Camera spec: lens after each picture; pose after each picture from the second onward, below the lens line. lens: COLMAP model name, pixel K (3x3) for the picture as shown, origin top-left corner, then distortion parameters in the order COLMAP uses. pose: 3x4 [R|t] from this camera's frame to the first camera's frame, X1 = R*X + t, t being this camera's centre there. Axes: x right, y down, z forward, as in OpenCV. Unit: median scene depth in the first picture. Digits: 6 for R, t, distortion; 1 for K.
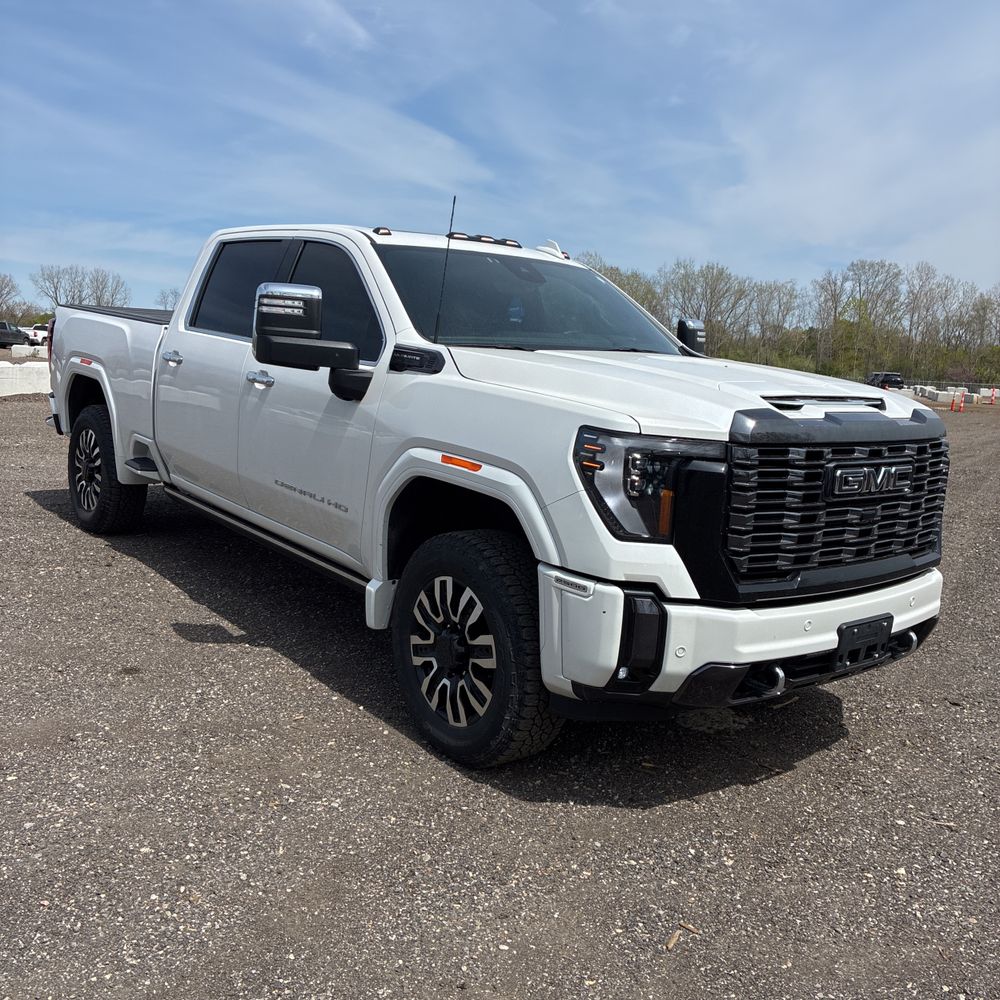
lens RADIAL K [[1018.5, 0, 491.5], [0, 1018.5, 503.2], [0, 0, 1]] dist [0.027740, -0.006739]
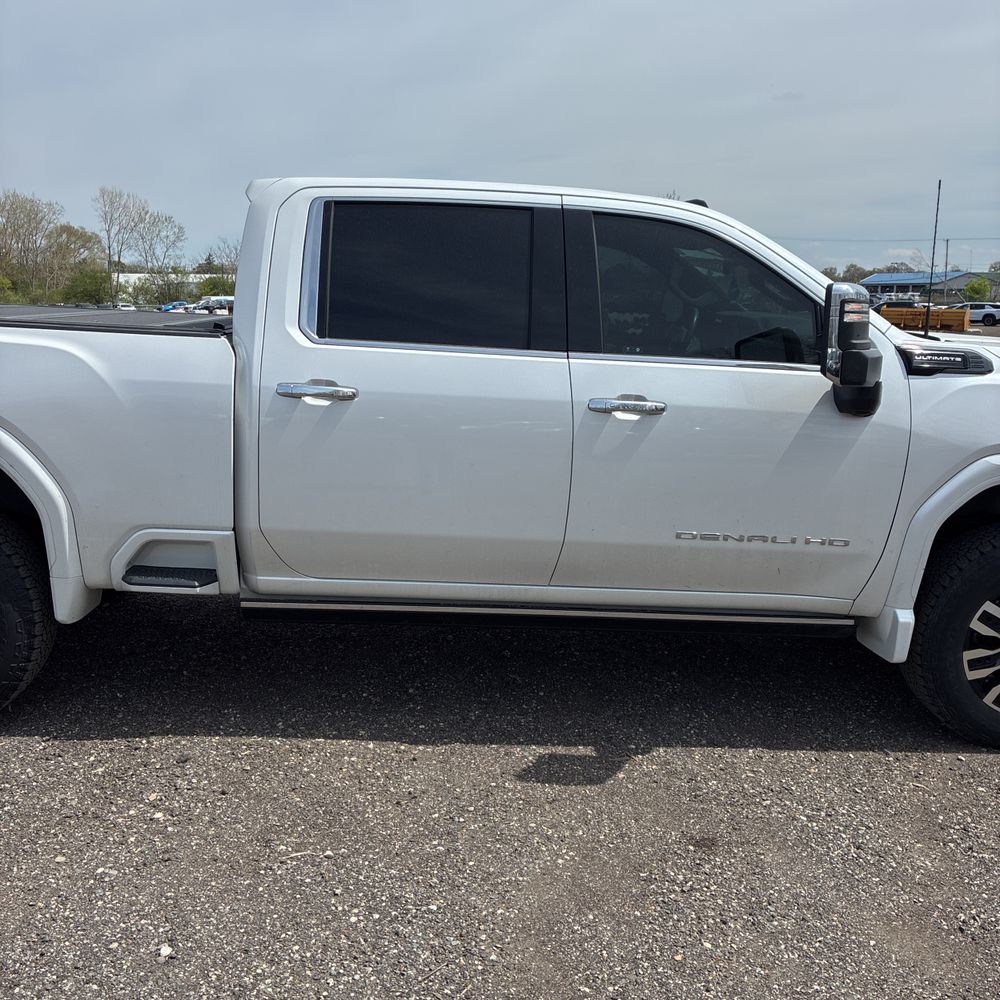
lens RADIAL K [[1018.5, 0, 491.5], [0, 1018.5, 503.2], [0, 0, 1]] dist [0.027740, -0.006739]
pose [[0.588432, -0.214647, 0.779535, -1.085185], [0.153150, 0.976254, 0.153208, -0.225592], [-0.793910, 0.029234, 0.607332, 0.790633]]
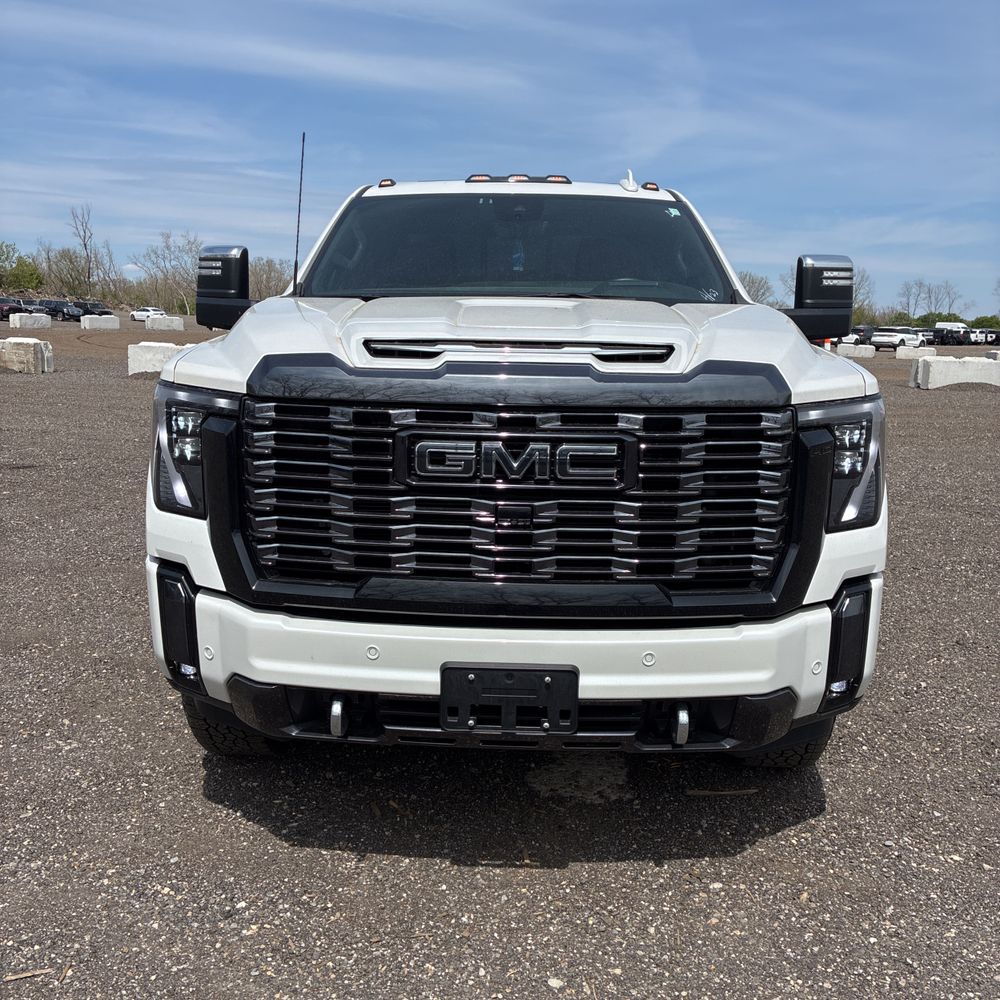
lens RADIAL K [[1009.4, 0, 498.2], [0, 1009.4, 501.1], [0, 0, 1]] dist [0.028259, -0.023277]
pose [[0.758589, 0.079505, -0.646701, 0.728760], [-0.077069, 0.996509, 0.032108, -0.015712], [0.646996, 0.025484, 0.762068, 0.444272]]
